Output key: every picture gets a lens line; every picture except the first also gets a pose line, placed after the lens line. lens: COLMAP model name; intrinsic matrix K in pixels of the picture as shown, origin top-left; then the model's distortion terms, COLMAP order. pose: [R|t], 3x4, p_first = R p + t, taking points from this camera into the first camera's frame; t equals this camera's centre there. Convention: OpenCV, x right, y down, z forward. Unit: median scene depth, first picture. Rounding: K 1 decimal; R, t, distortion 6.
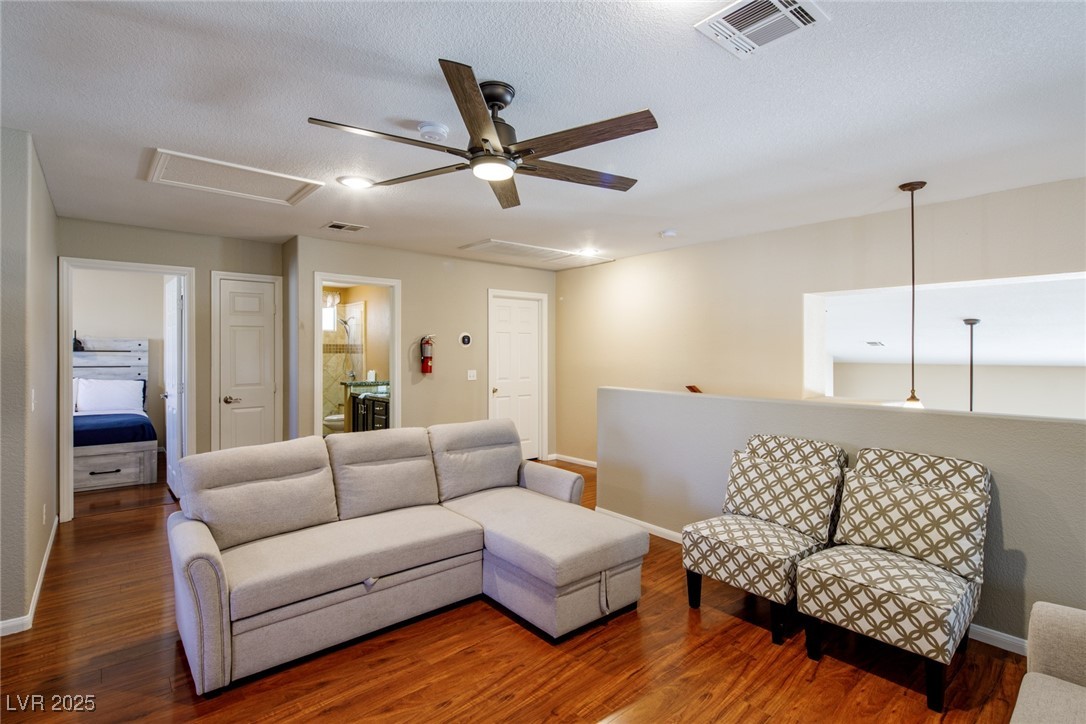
lens RADIAL K [[528.2, 0, 545.6], [0, 528.2, 359.0], [0, 0, 1]] dist [0.004134, 0.000331]
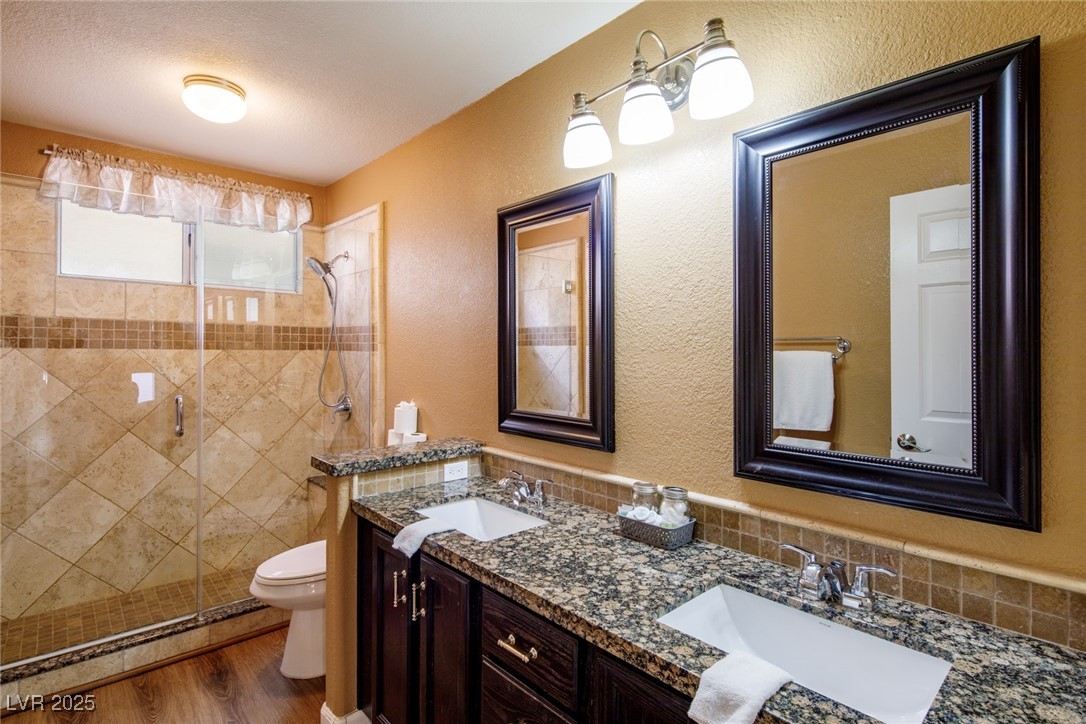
lens RADIAL K [[528.2, 0, 540.4], [0, 528.2, 356.6], [0, 0, 1]] dist [0.004134, 0.000331]
pose [[0.999333, 0.002640, 0.036412, -0.247891], [-0.002624, 0.999996, -0.000503, -0.007006], [-0.036414, 0.000407, 0.999337, 0.639679]]
